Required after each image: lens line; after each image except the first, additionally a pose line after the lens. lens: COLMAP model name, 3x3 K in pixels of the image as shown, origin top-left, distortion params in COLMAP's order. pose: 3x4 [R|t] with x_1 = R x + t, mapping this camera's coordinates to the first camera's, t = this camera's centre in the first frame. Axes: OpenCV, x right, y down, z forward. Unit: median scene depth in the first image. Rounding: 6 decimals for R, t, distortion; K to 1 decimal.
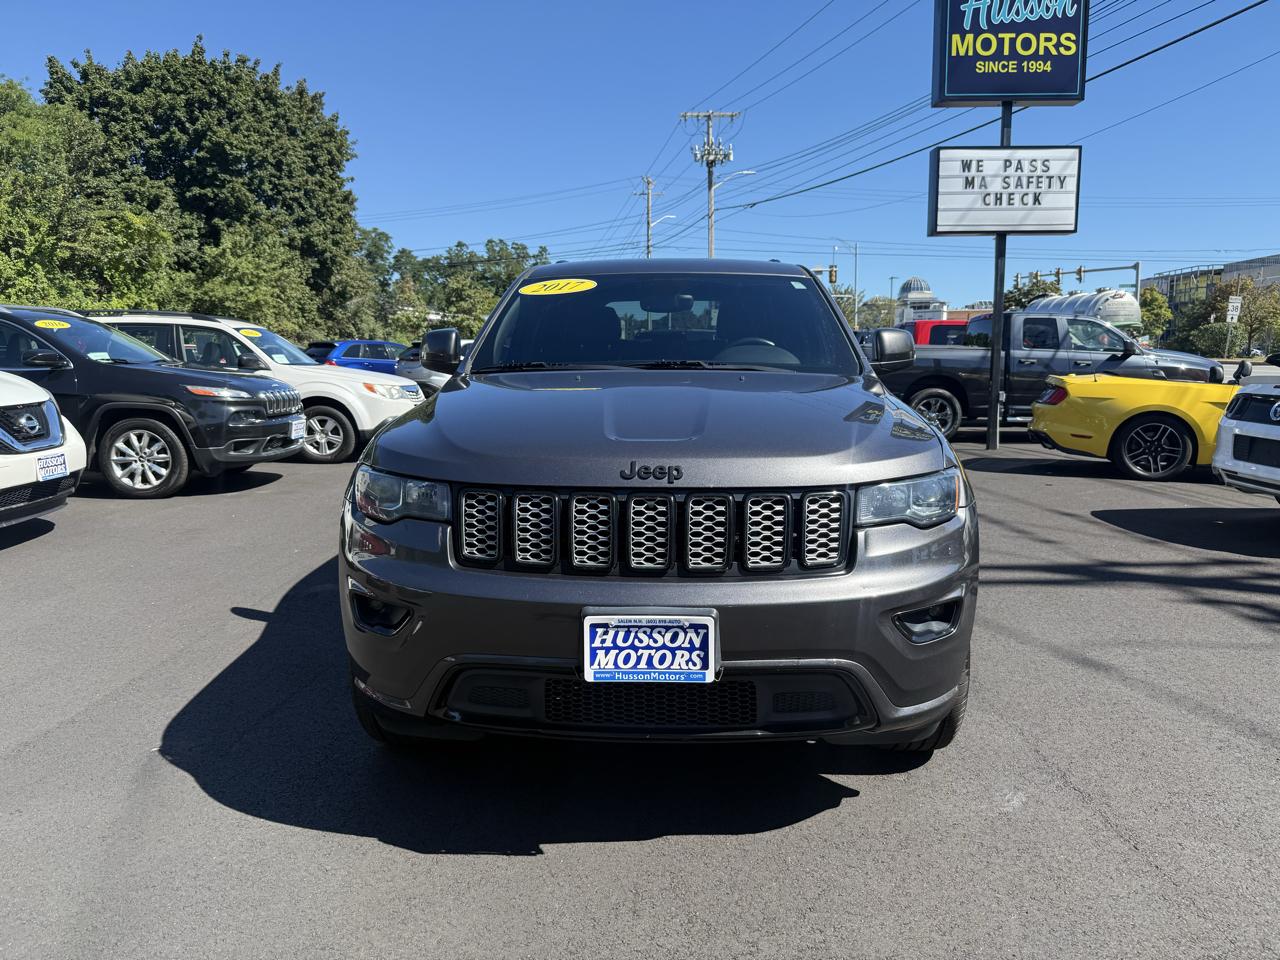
lens RADIAL K [[917.5, 0, 640.0], [0, 917.5, 480.0], [0, 0, 1]] dist [0.000428, -0.003813]
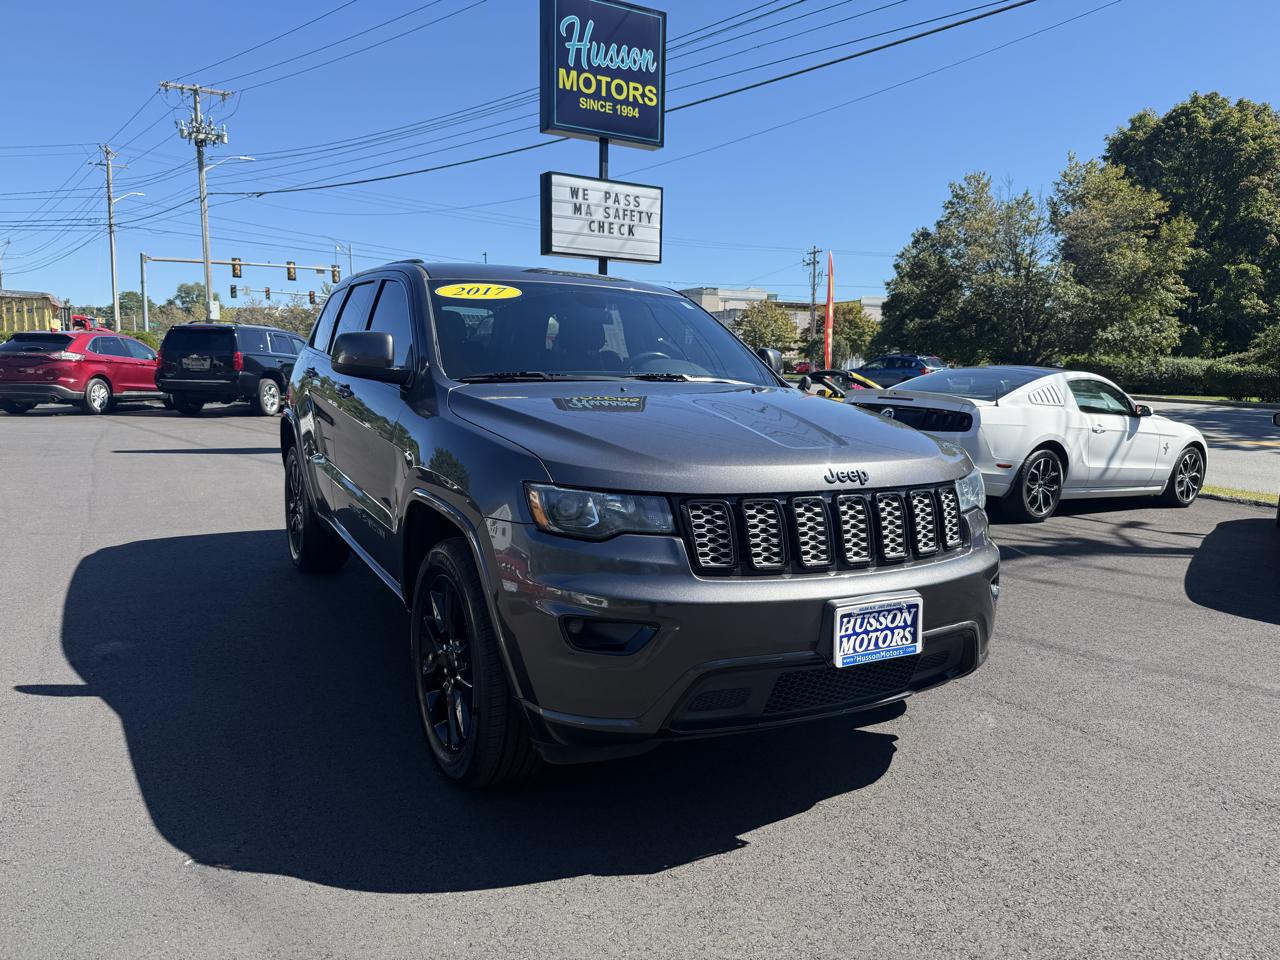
lens RADIAL K [[904.8, 0, 648.3], [0, 904.8, 483.6], [0, 0, 1]] dist [0.118833, -0.208530]
pose [[0.848756, -0.045955, 0.526784, -0.385230], [0.046636, 0.998840, 0.011995, -0.013254], [-0.526724, 0.014386, 0.849914, 0.080166]]
